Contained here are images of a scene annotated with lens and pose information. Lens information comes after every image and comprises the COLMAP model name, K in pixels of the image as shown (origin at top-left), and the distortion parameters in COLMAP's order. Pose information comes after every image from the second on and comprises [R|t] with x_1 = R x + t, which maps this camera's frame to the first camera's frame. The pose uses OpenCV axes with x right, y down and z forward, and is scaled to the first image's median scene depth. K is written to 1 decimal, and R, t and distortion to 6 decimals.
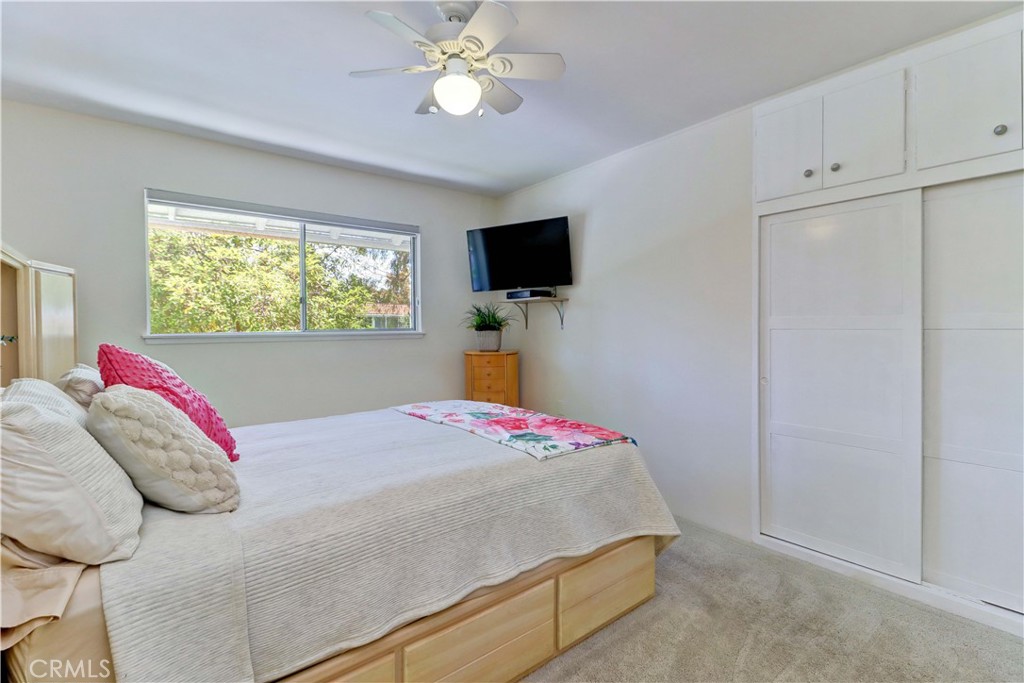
lens RADIAL K [[472.6, 0, 521.7], [0, 472.6, 334.8], [0, 0, 1]] dist [-0.001409, -0.001368]
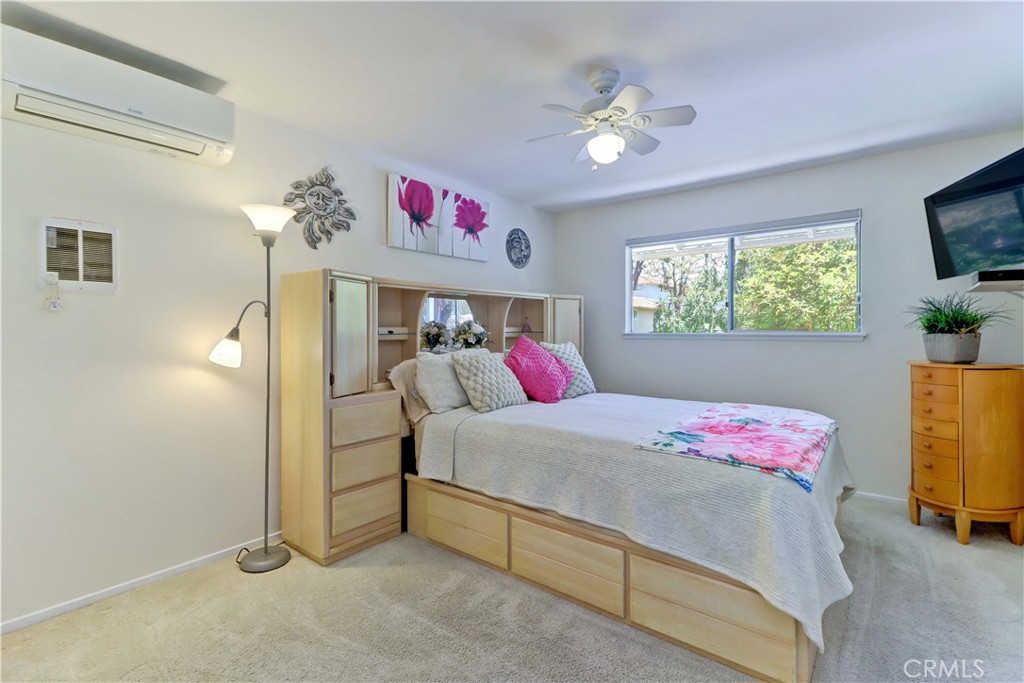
lens RADIAL K [[472.6, 0, 521.7], [0, 472.6, 334.8], [0, 0, 1]] dist [-0.001409, -0.001368]
pose [[0.223406, 0.017970, -0.974560, 1.036960], [-0.017916, 0.999737, 0.014328, -0.011846], [0.974561, 0.014259, 0.223669, 0.473212]]
